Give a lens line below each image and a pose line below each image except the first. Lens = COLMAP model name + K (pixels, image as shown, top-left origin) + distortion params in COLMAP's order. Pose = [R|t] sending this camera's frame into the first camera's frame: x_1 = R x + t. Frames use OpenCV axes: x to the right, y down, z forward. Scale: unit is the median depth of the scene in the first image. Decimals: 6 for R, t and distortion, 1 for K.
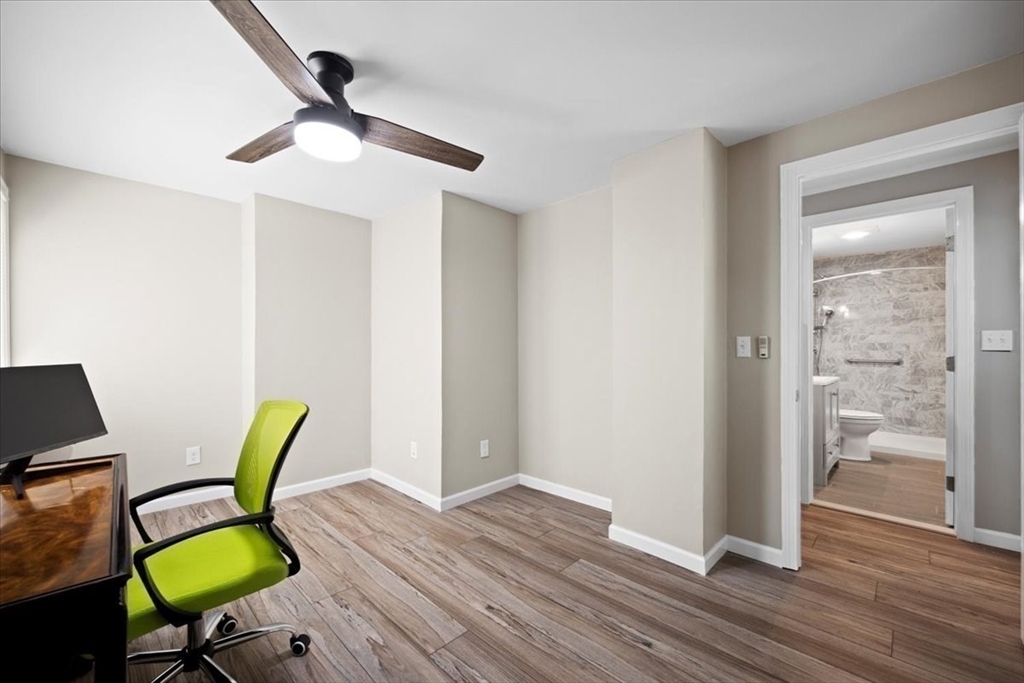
lens RADIAL K [[409.3, 0, 508.5], [0, 409.3, 340.1], [0, 0, 1]] dist [-0.005183, 0.001038]
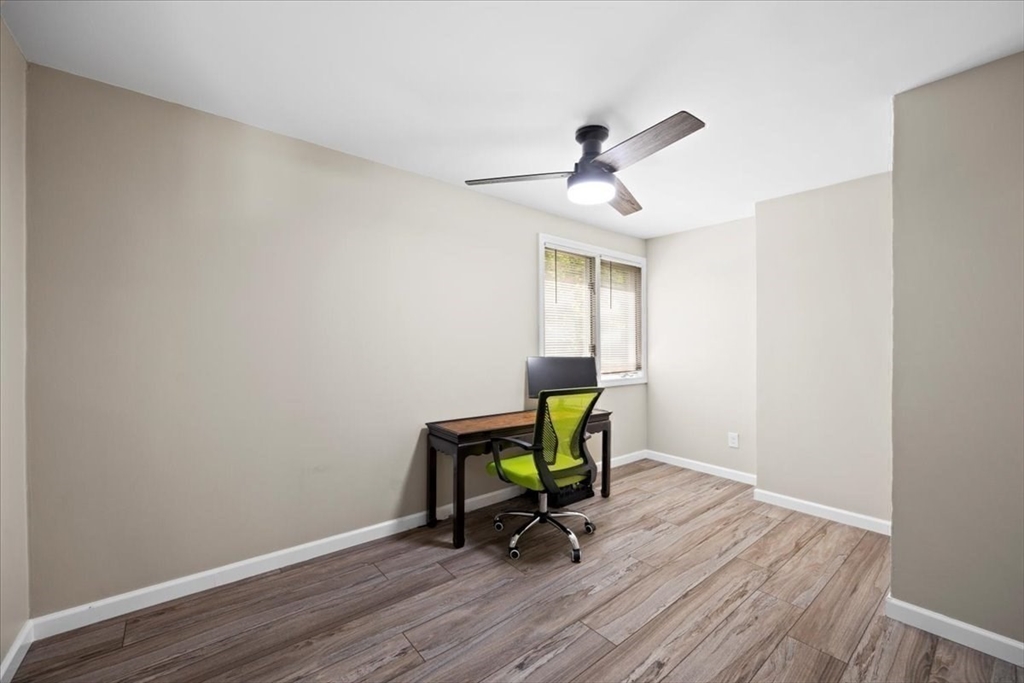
lens RADIAL K [[409.3, 0, 510.0], [0, 409.3, 344.3], [0, 0, 1]] dist [-0.005183, 0.001038]
pose [[-0.094652, -0.002102, -0.995508, 0.583819], [0.005020, 0.999984, -0.002588, 0.004690], [0.995498, -0.005243, -0.094640, 0.562722]]
